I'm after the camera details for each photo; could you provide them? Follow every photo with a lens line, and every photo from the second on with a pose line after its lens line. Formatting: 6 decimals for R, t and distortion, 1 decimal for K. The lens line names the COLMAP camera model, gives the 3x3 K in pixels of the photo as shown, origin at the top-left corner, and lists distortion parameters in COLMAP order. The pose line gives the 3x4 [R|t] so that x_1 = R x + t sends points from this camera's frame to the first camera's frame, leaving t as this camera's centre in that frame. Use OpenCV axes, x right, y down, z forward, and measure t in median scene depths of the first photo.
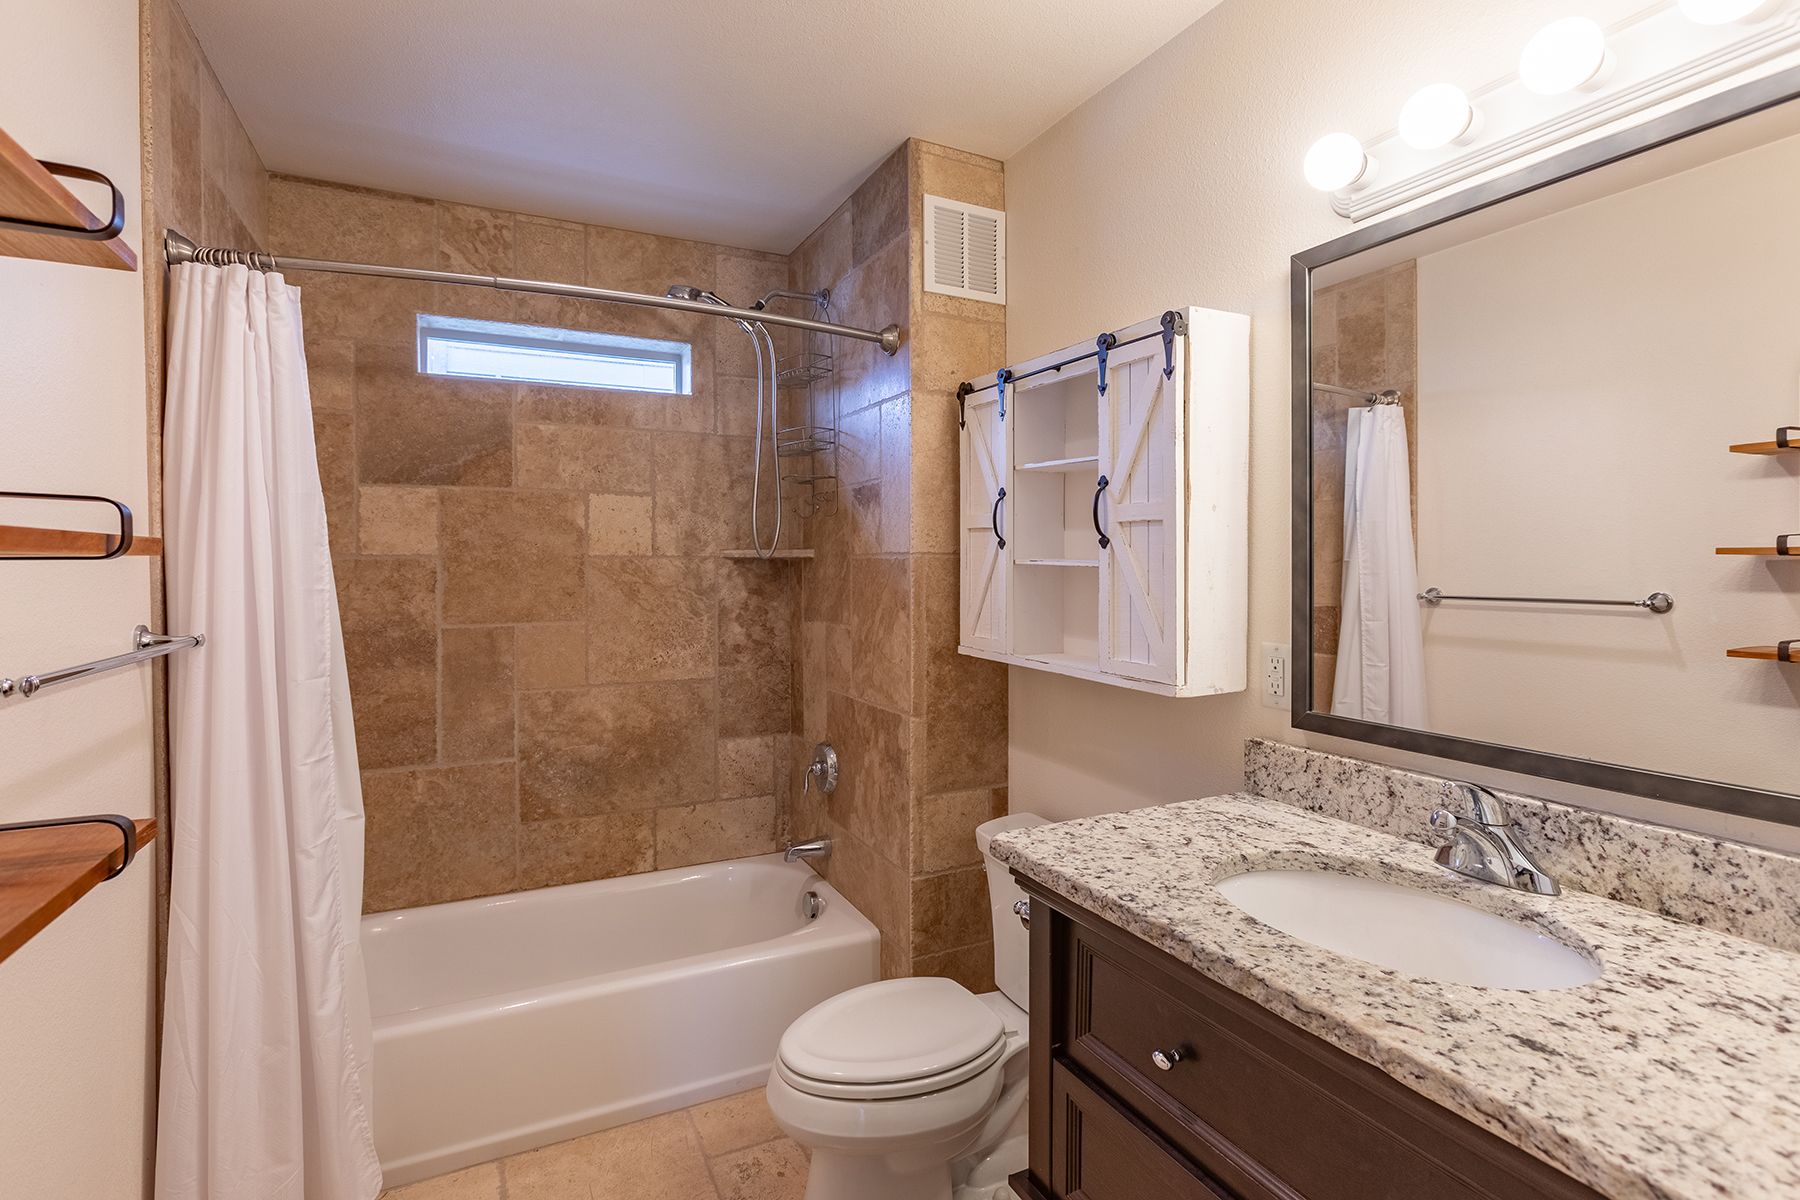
lens RADIAL K [[855.6, 0, 907.2], [0, 855.6, 563.1], [0, 0, 1]] dist [-0.004740, 0.001358]
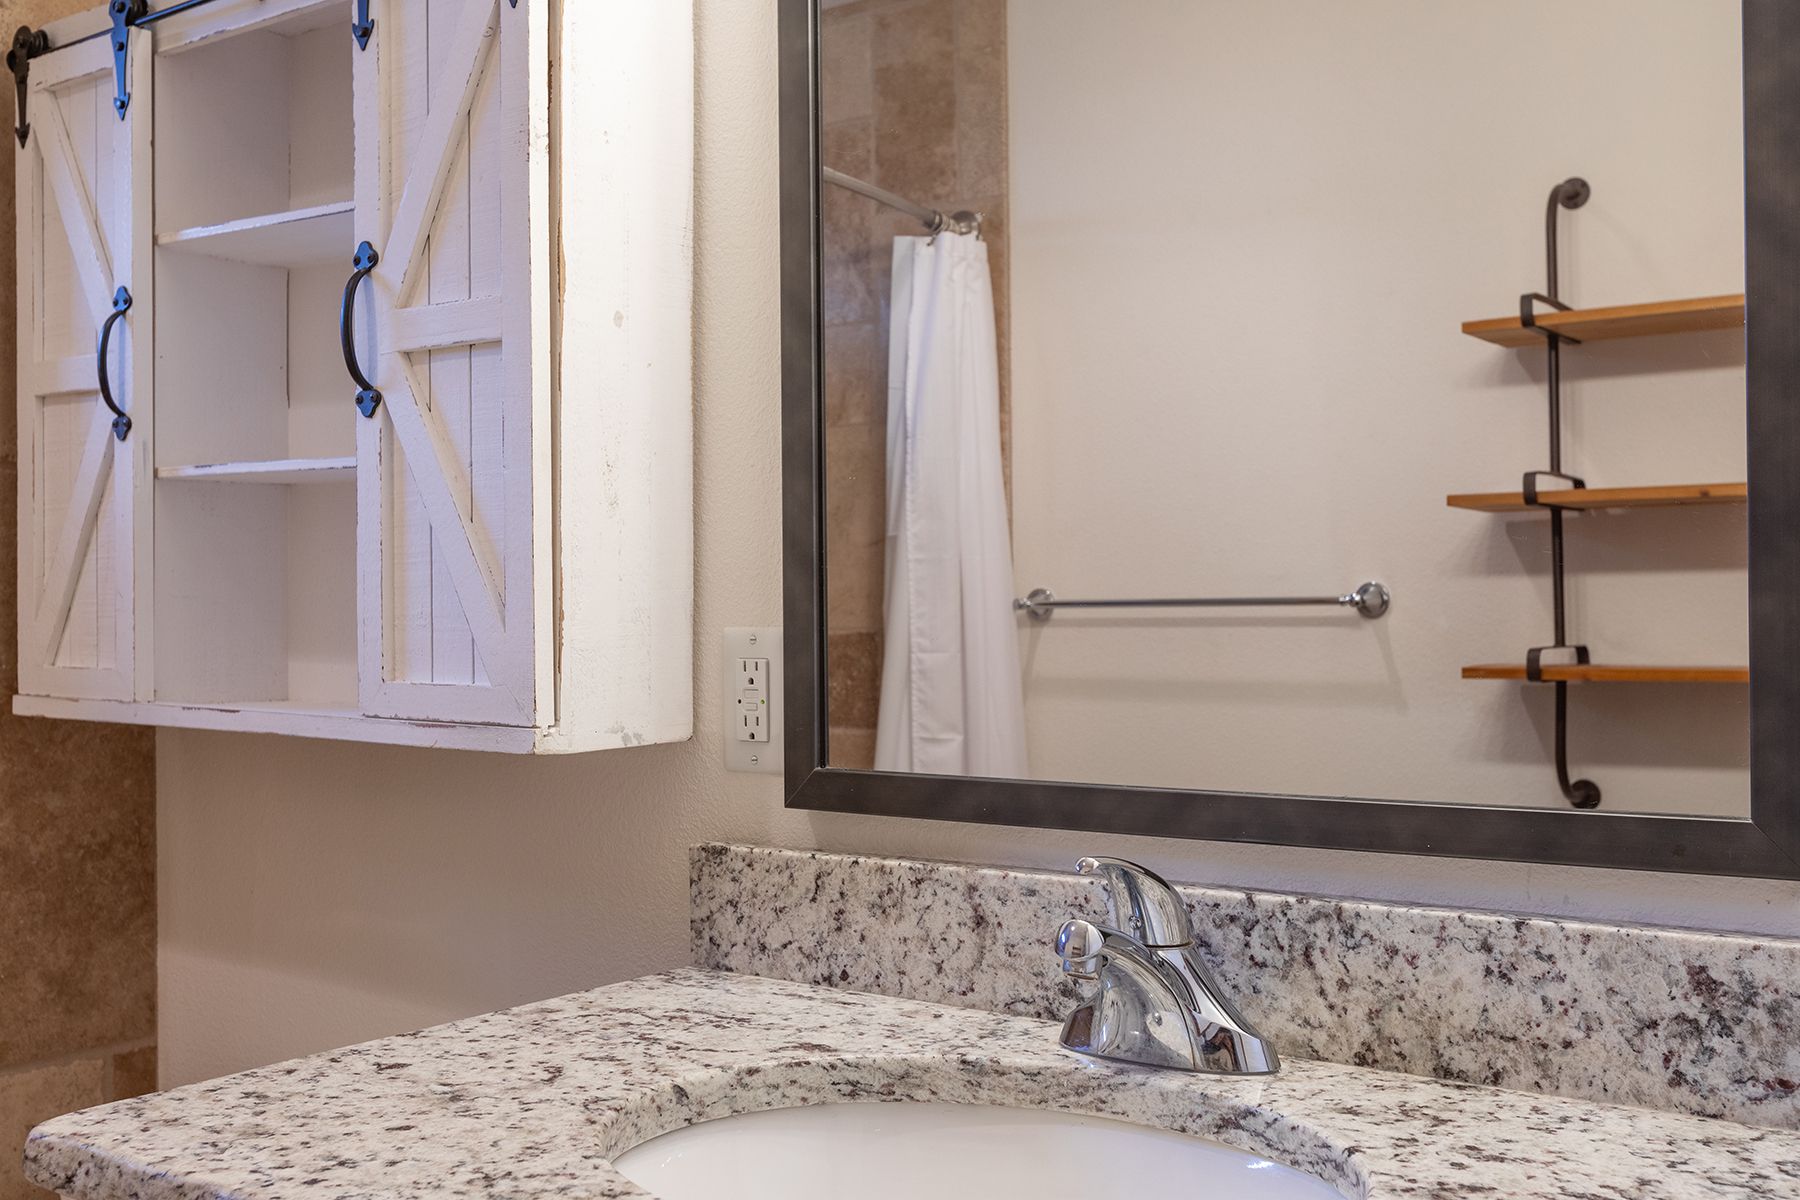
lens RADIAL K [[1720.9, 0, 900.0], [0, 1720.9, 600.0], [0, 0, 1]] dist [-0.020181, 0.008943]
pose [[0.888529, -0.000967, 0.458819, 0.066754], [0.010827, 0.999764, -0.018859, 0.078746], [-0.458693, 0.021725, 0.888329, 0.124467]]
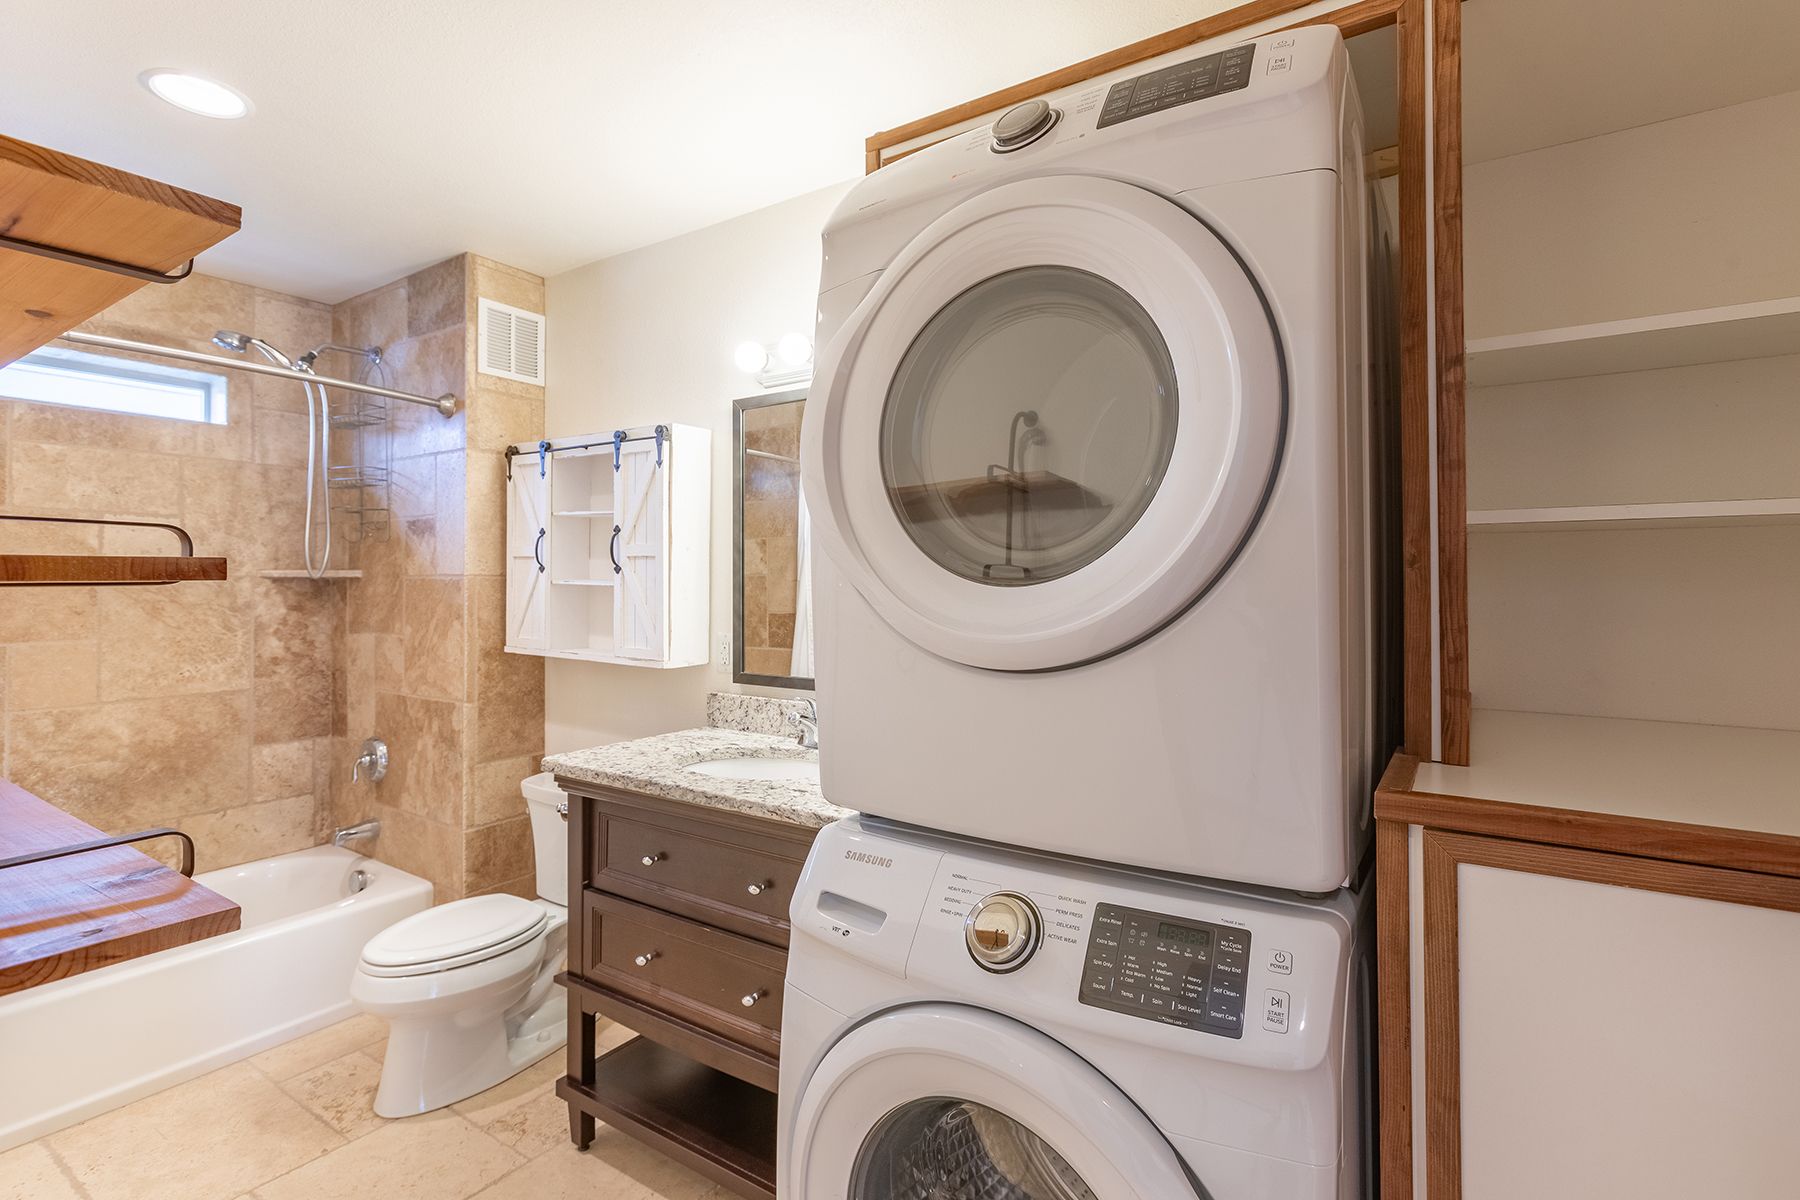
lens RADIAL K [[901.4, 0, 938.4], [0, 901.4, 574.8], [0, 0, 1]] dist [-0.043895, 0.020662]
pose [[0.850316, 0.003426, 0.526261, -0.103140], [-0.002103, 0.999993, -0.003111, -0.010115], [-0.526268, 0.001538, 0.850317, -0.548517]]
